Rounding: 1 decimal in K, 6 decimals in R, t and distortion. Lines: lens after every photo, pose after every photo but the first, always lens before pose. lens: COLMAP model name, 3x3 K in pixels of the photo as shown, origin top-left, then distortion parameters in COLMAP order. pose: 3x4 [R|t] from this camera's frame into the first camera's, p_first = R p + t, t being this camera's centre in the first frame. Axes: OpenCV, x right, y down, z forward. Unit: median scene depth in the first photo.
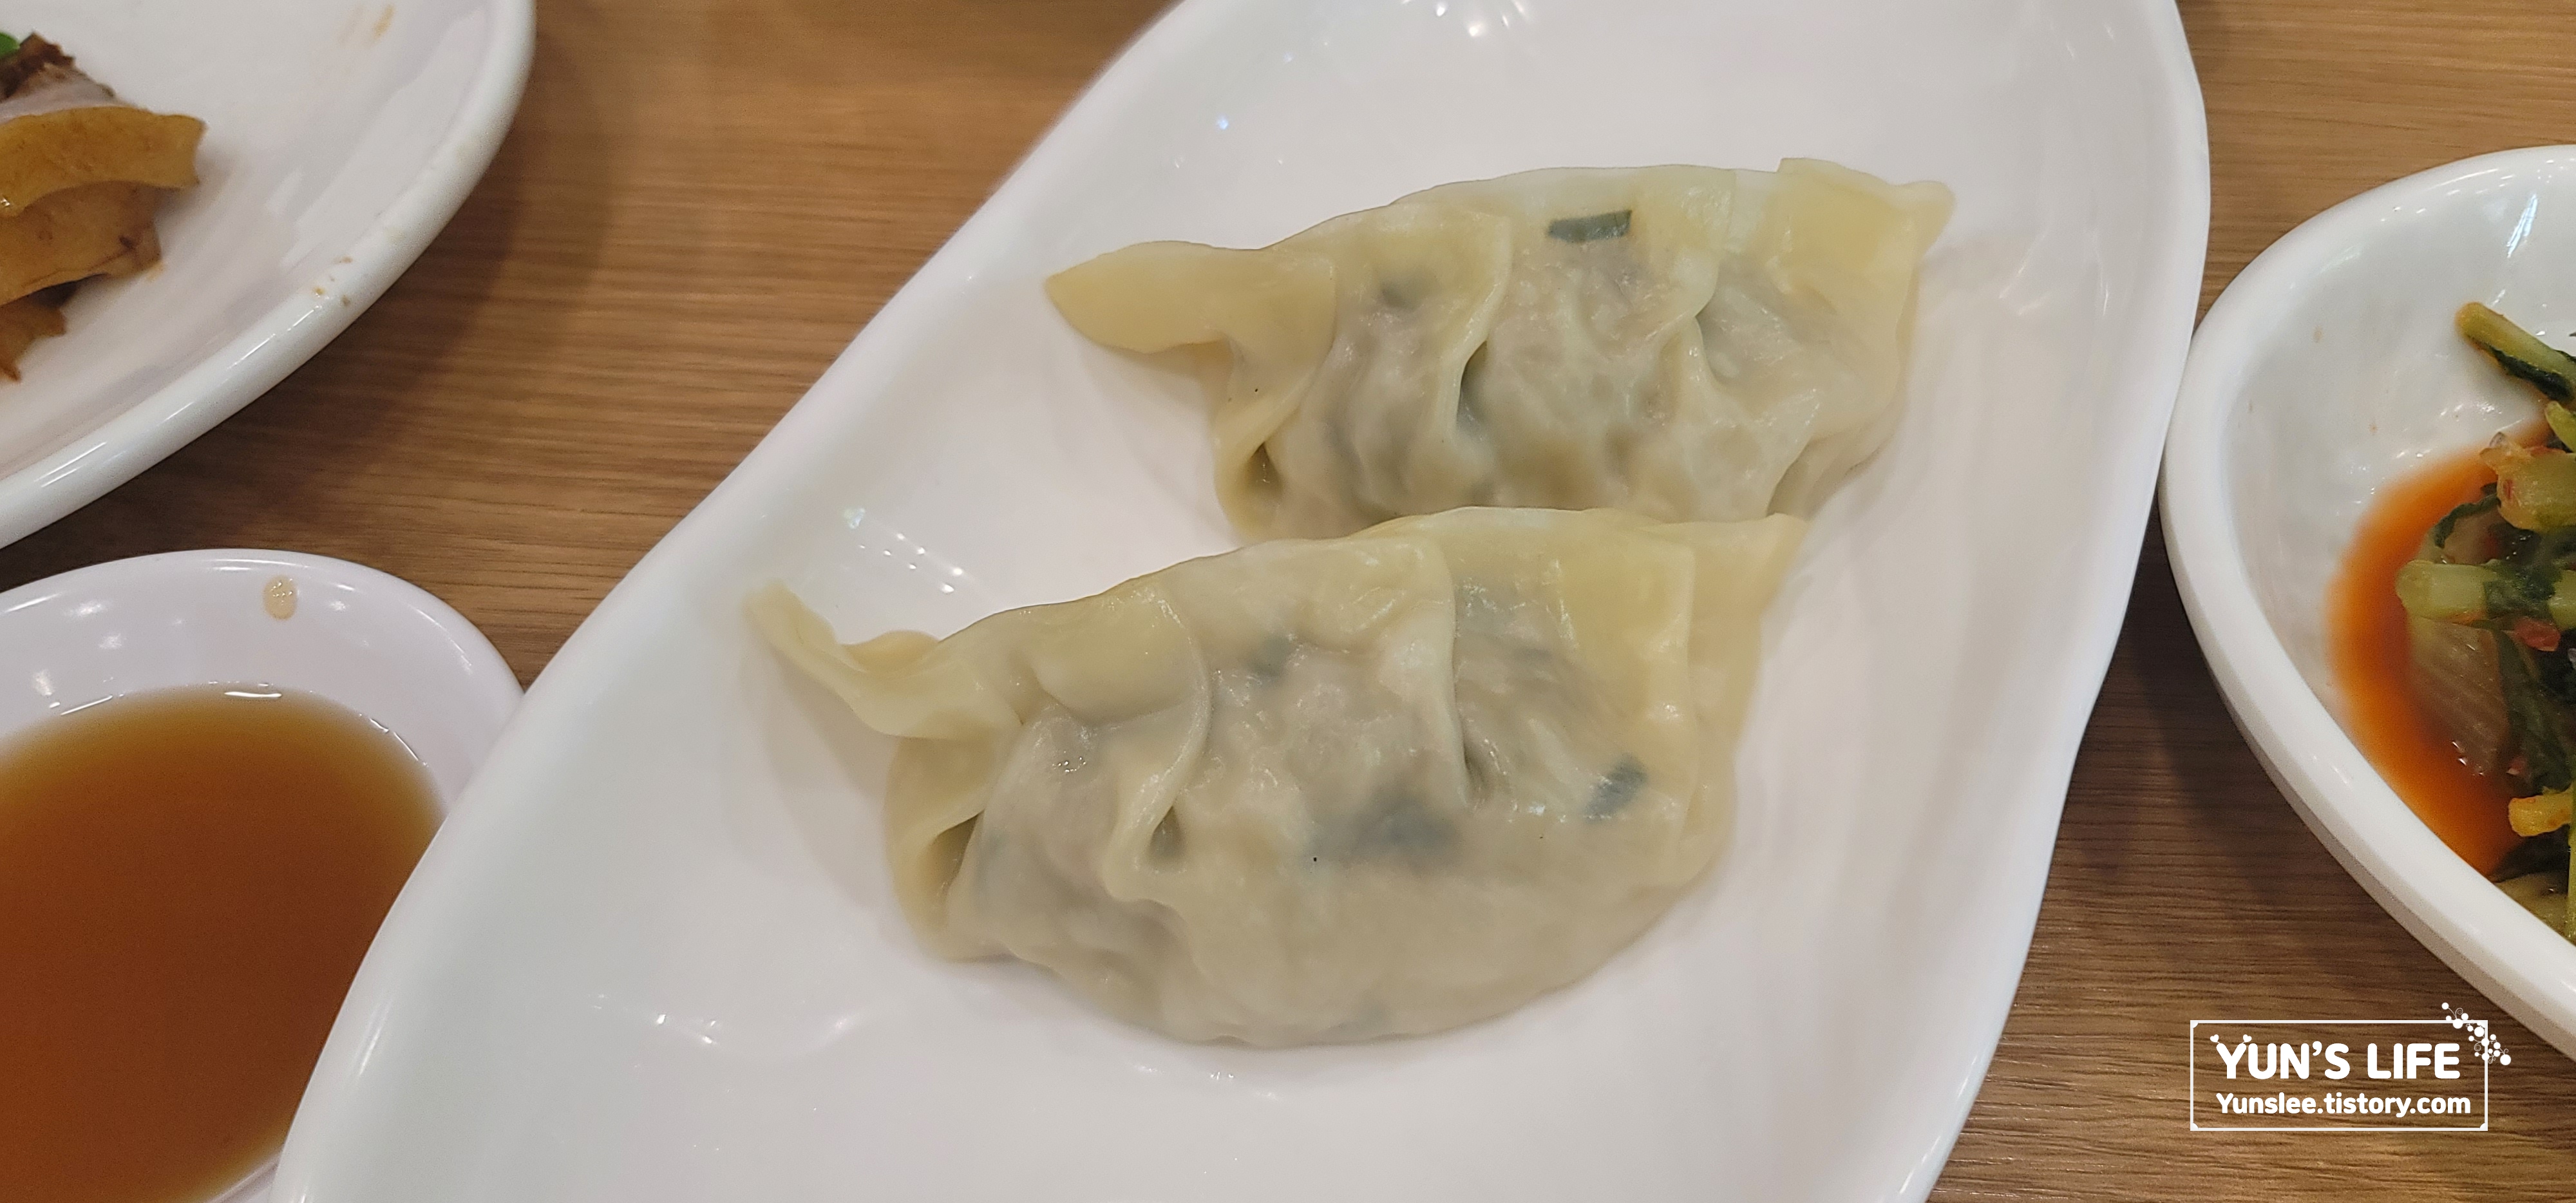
lens RADIAL K [[1738.8, 0, 1288.0], [0, 1738.8, 601.5], [0, 0, 1]] dist [0.095864, -0.000328]
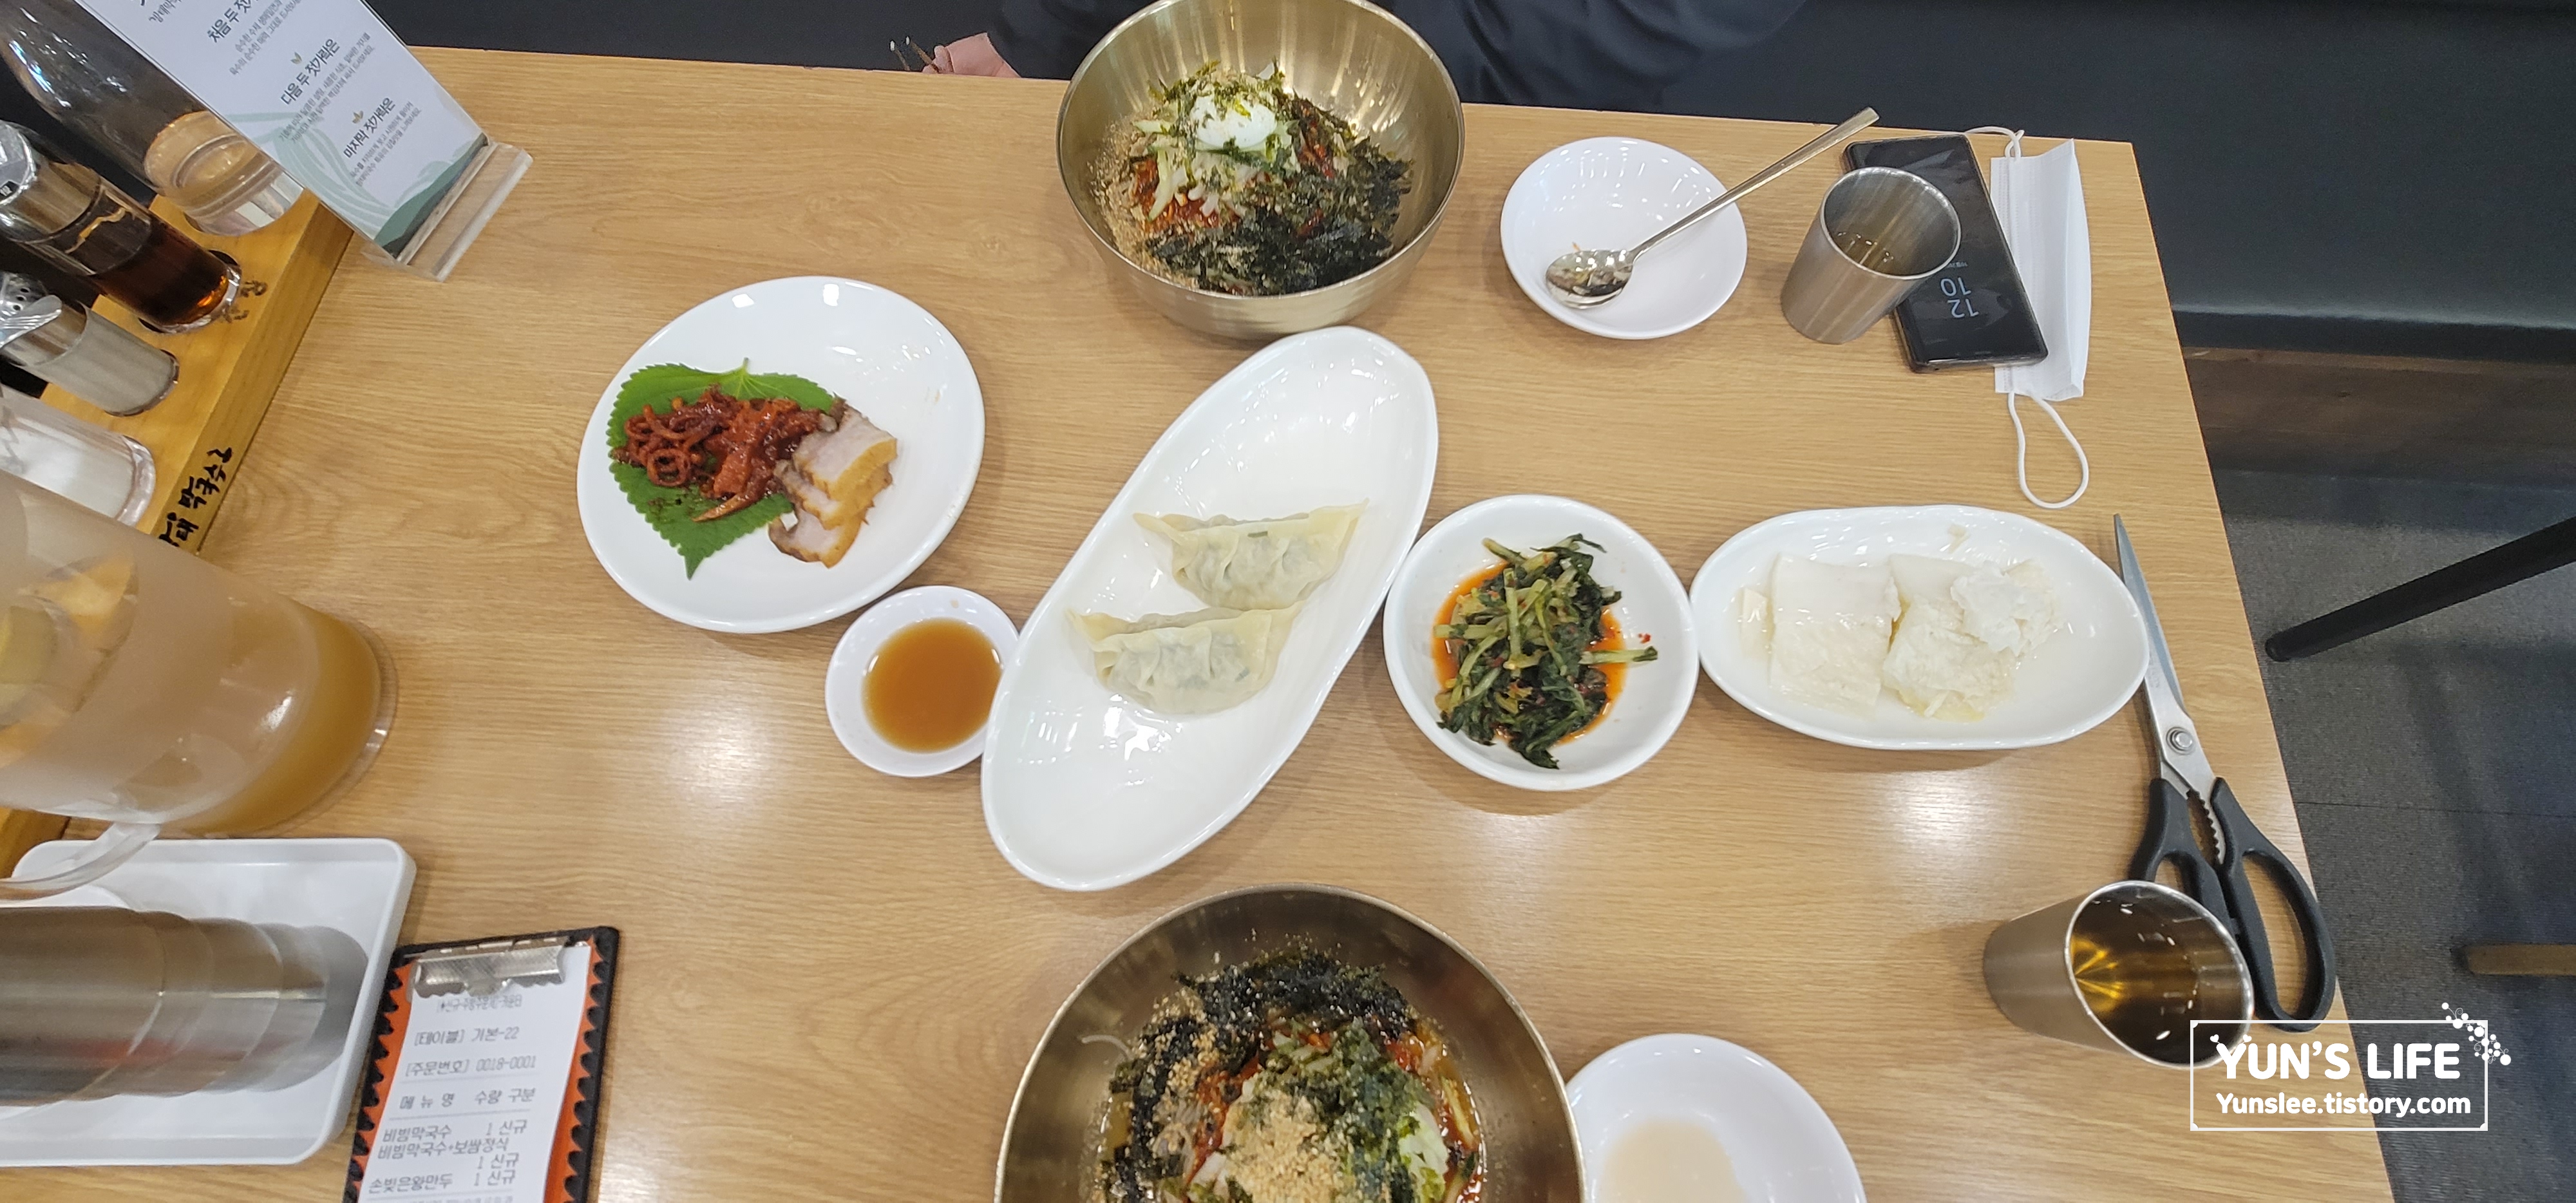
lens RADIAL K [[1092.2, 0, 1288.0], [0, 1092.2, 601.5], [0, 0, 1]] dist [-0.001271, -0.000186]
pose [[0.997776, 0.065812, 0.010578, 0.233555], [-0.065731, 0.945097, 0.320111, -0.933777], [0.011070, -0.320094, 0.947321, -1.600381]]
